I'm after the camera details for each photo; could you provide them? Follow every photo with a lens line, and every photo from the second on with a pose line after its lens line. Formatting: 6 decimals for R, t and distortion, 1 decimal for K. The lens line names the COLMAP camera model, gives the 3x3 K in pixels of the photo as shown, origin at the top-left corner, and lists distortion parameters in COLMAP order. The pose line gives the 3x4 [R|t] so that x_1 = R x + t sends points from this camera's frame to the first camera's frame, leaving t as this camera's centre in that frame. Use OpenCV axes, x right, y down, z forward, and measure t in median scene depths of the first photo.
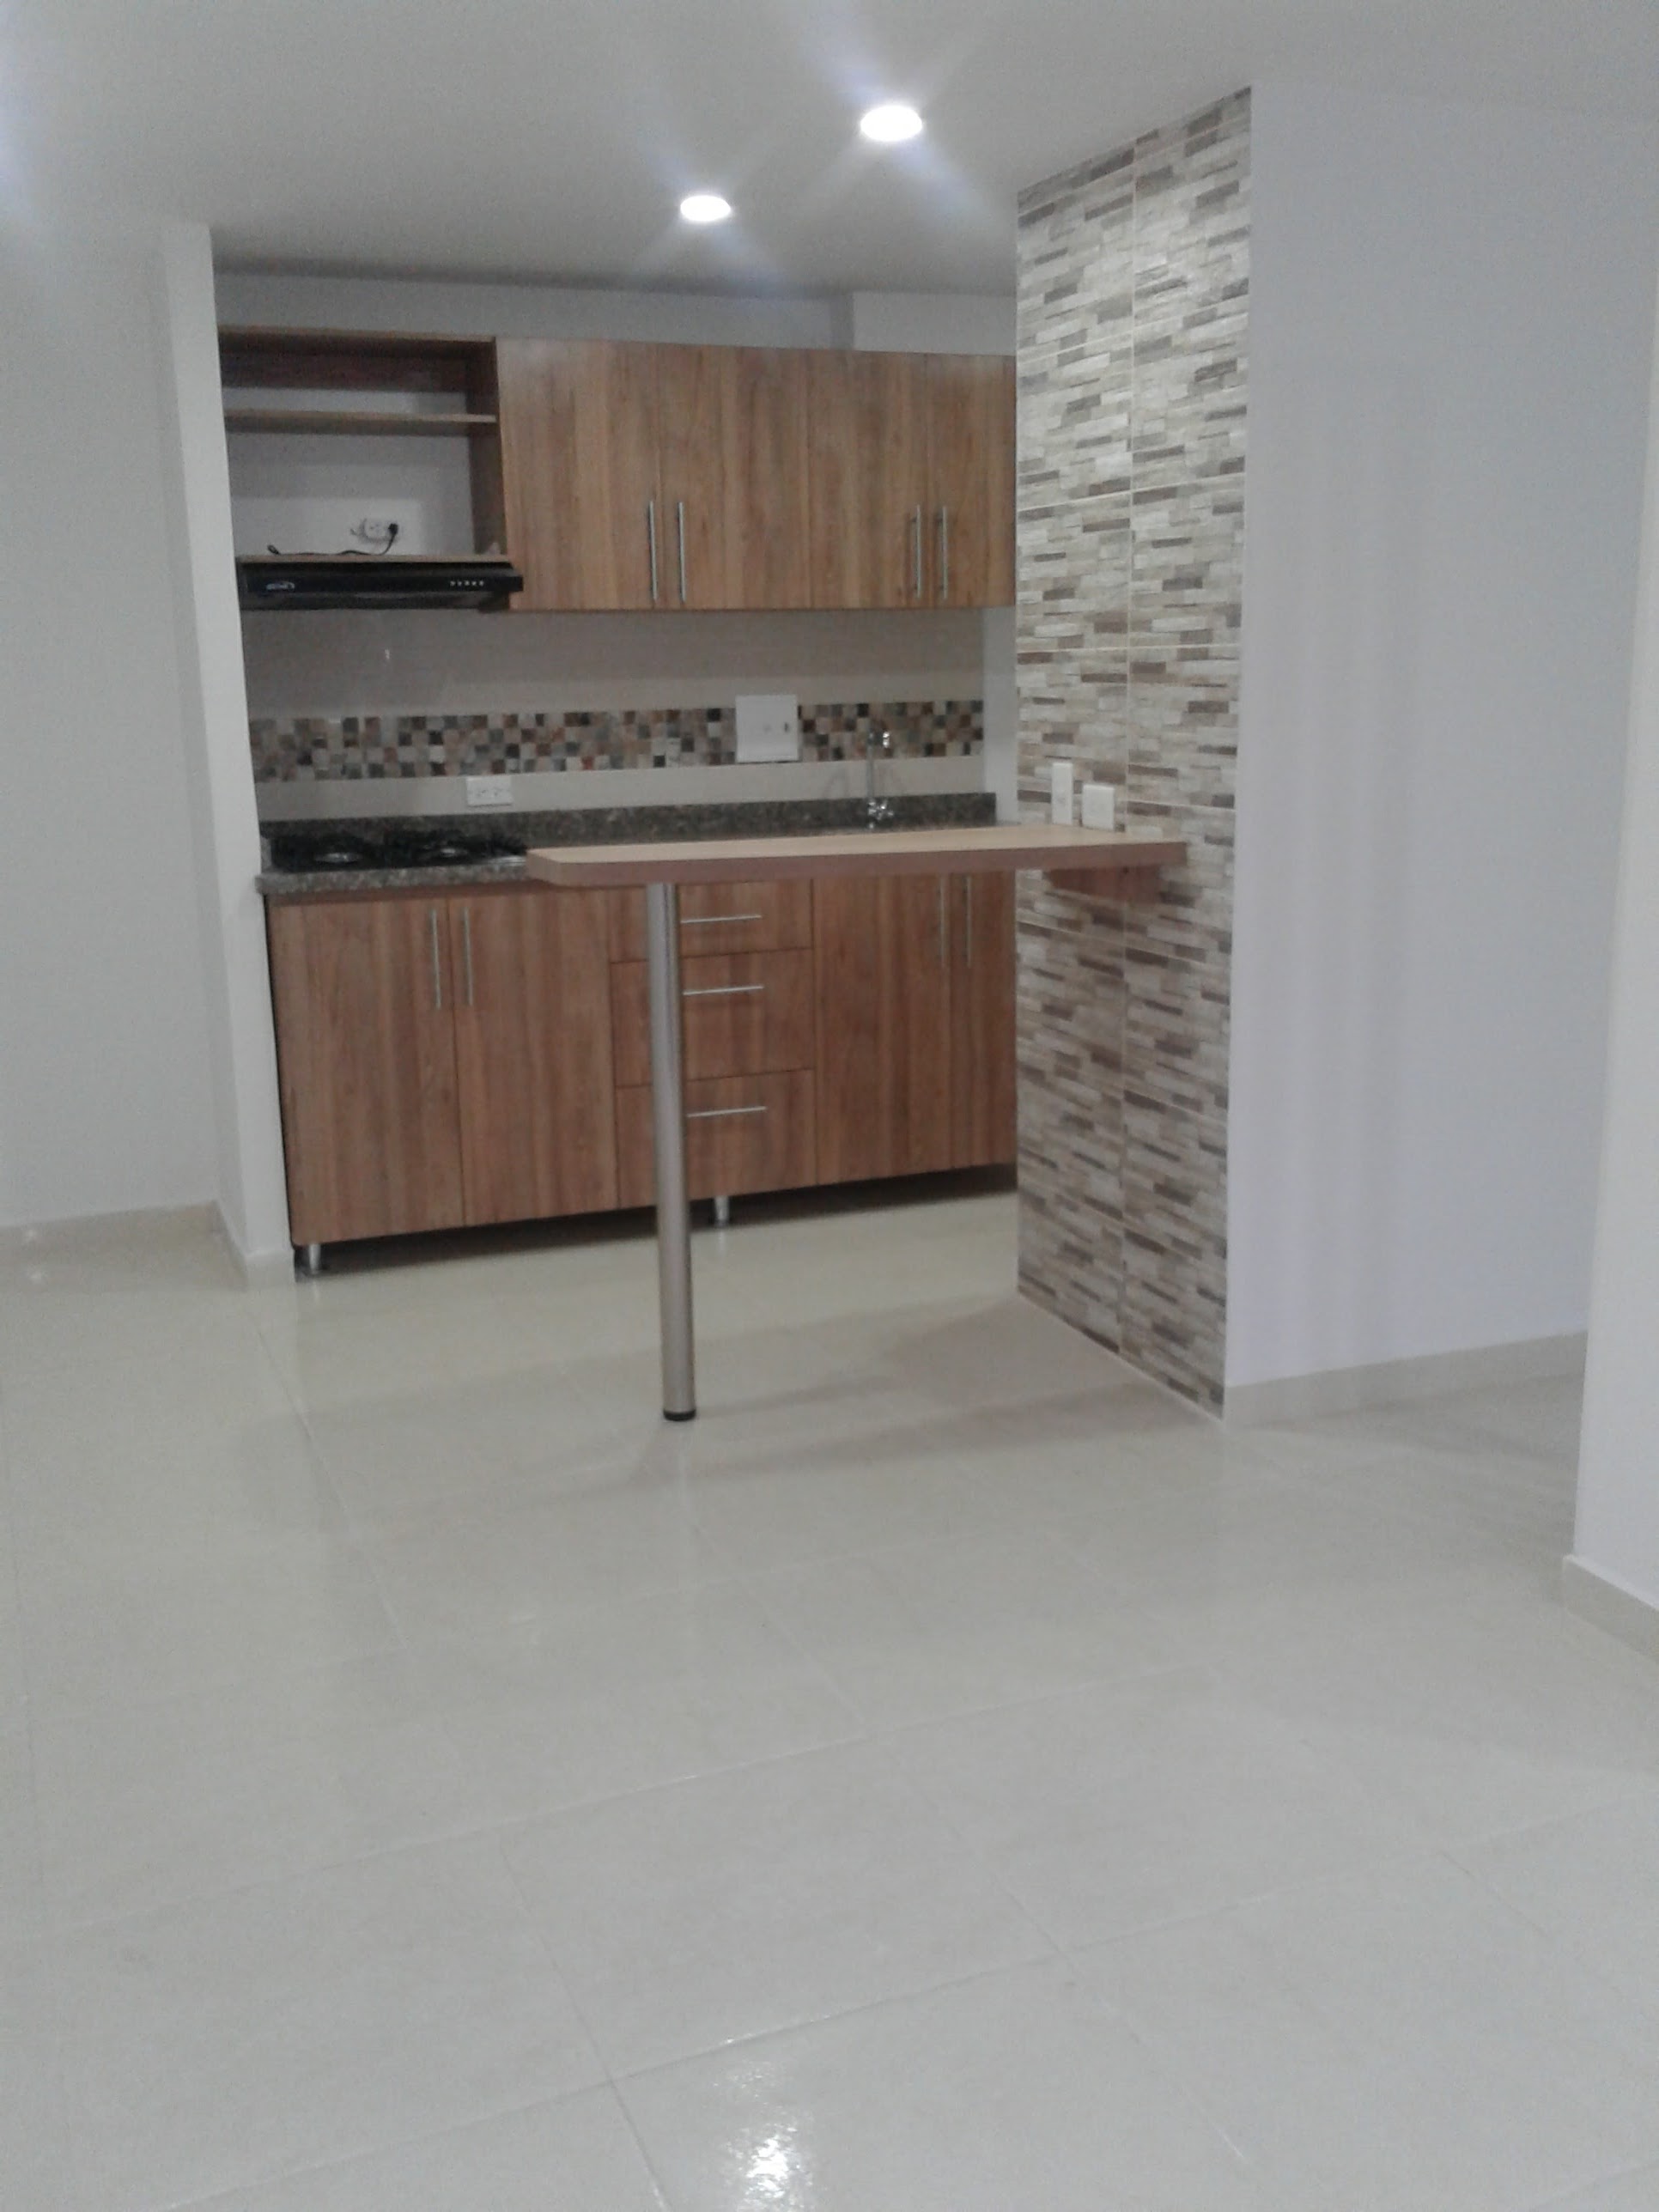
lens RADIAL K [[2111.9, 0, 827.1], [0, 2111.9, 1104.8], [0, 0, 1]] dist [-0.020560, 0.000000]
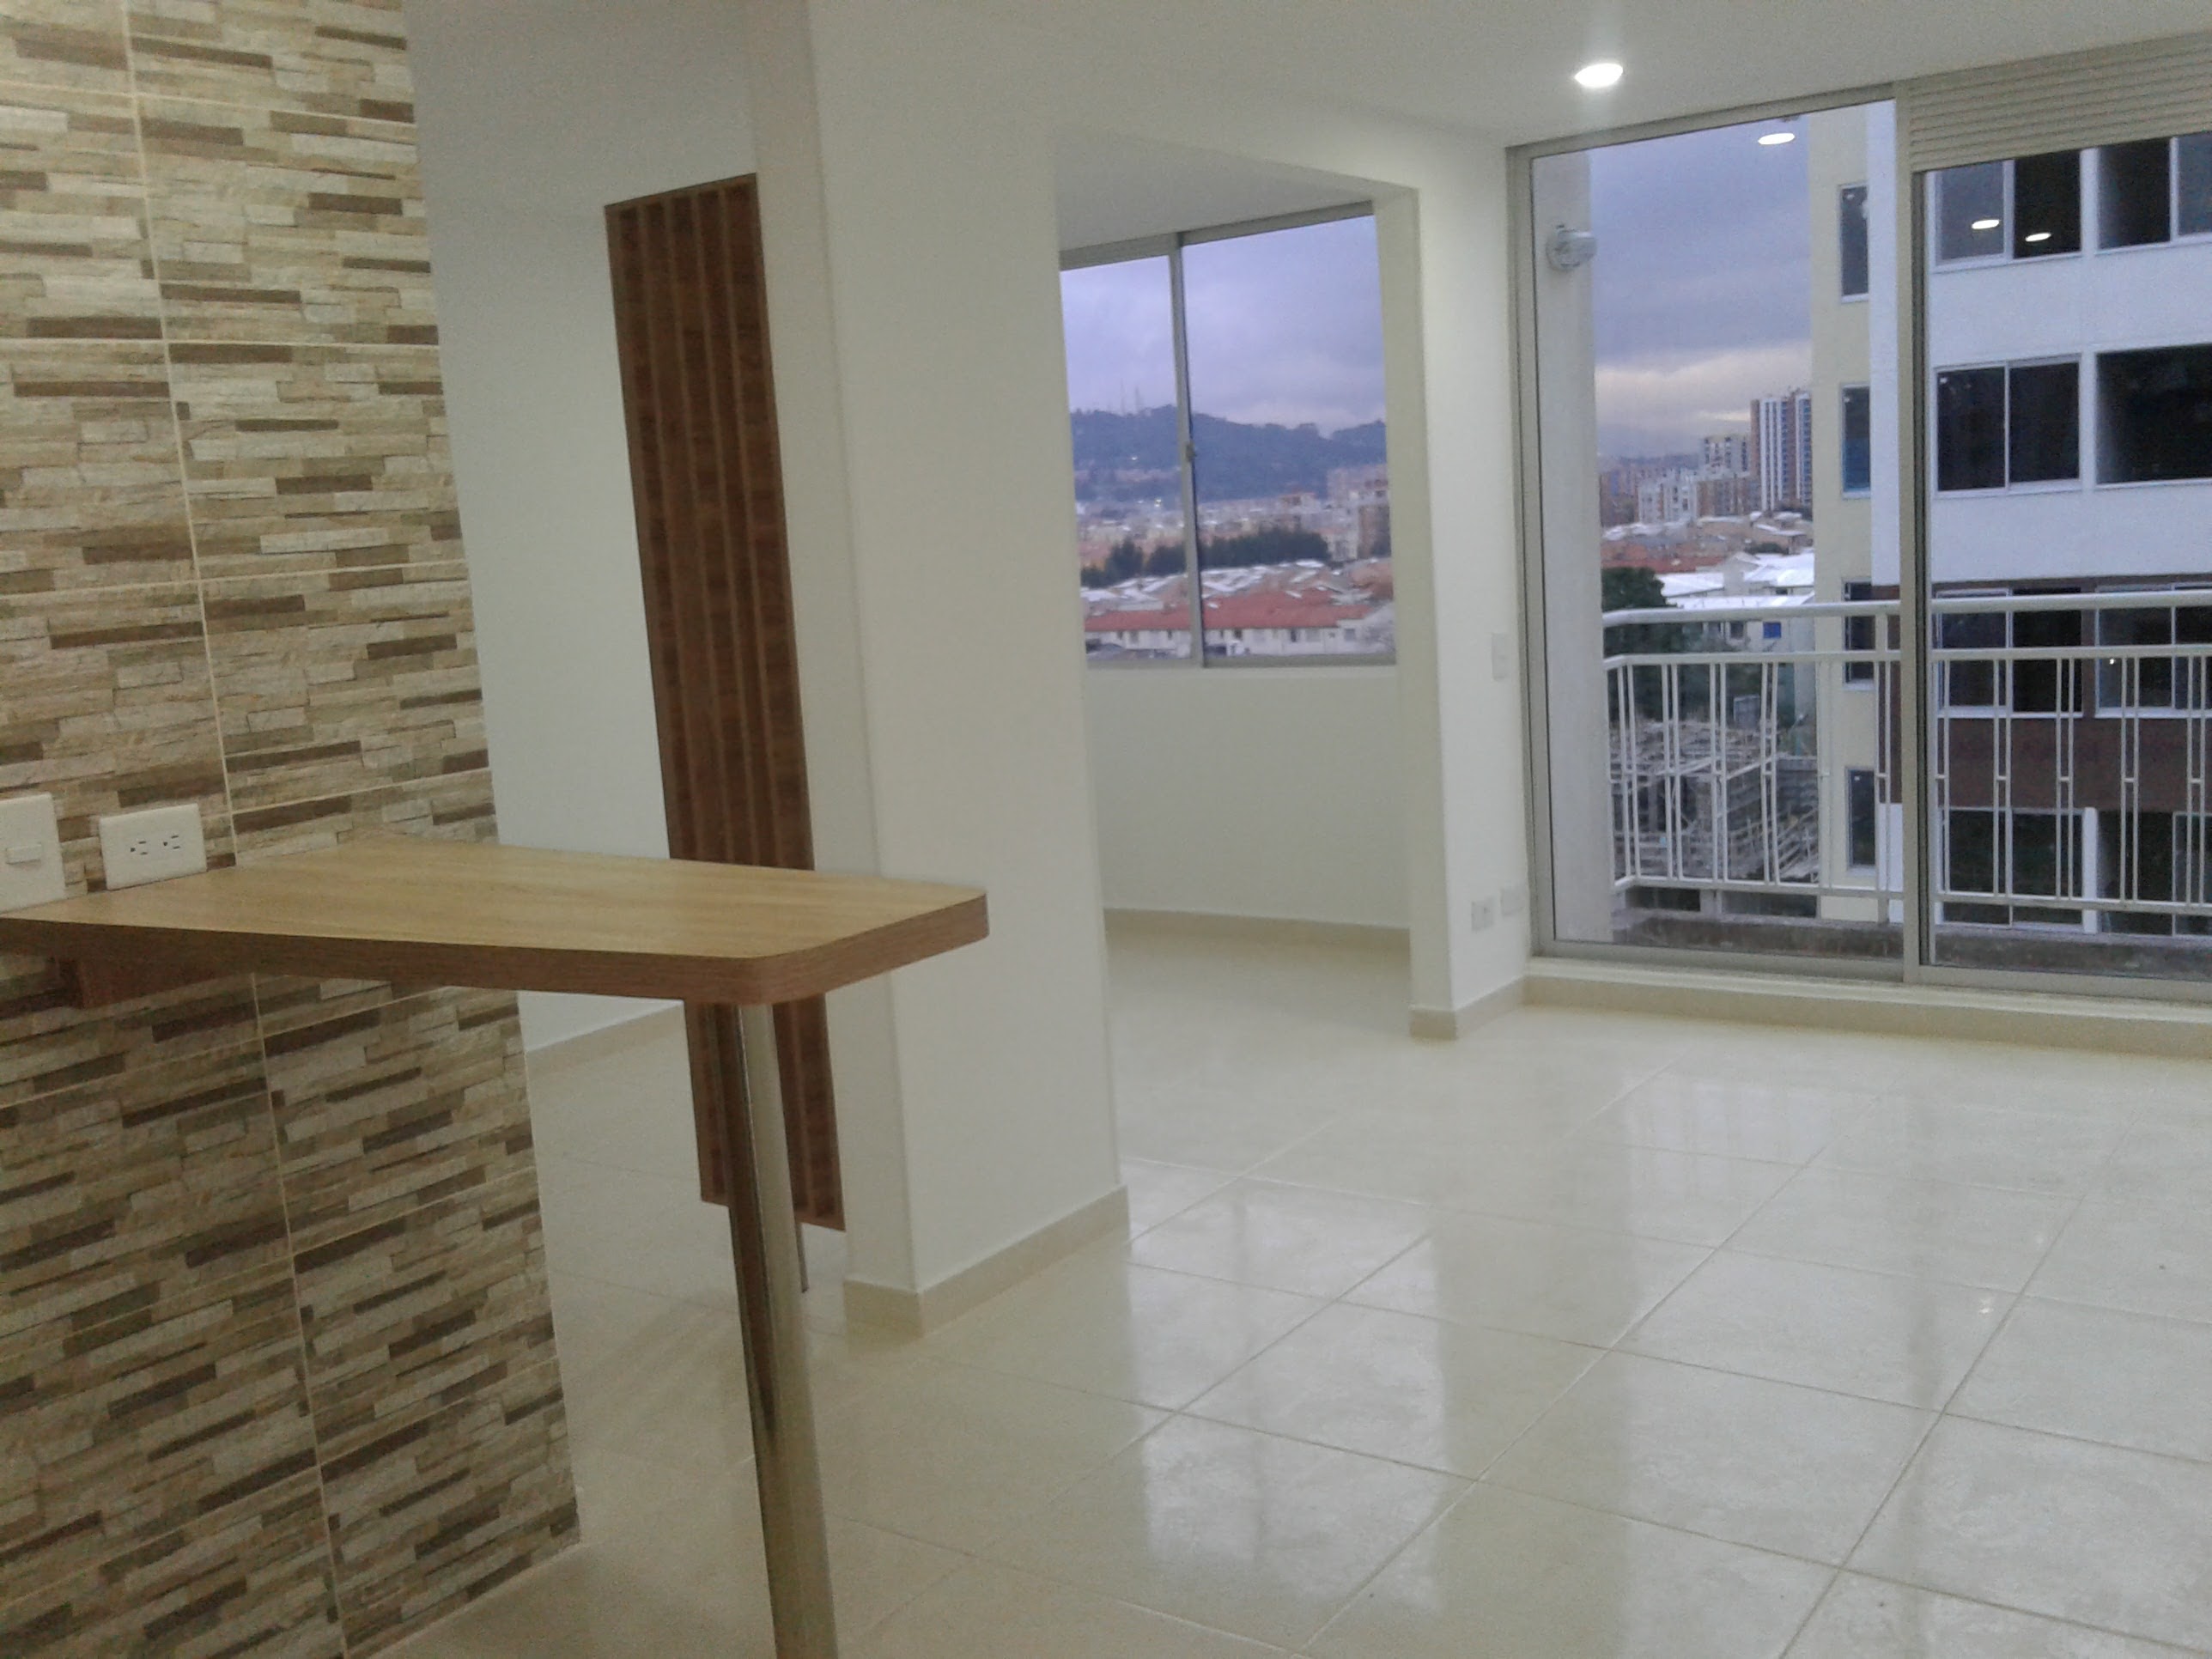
lens RADIAL K [[2111.9, 0, 1104.4], [0, 2111.9, 836.5], [0, 0, 1]] dist [-0.020560, 0.000000]
pose [[-0.537751, -0.057253, 0.841157, -0.555544], [0.265523, 0.935422, 0.233417, -0.224043], [-0.800201, 0.348867, -0.487822, 1.137482]]
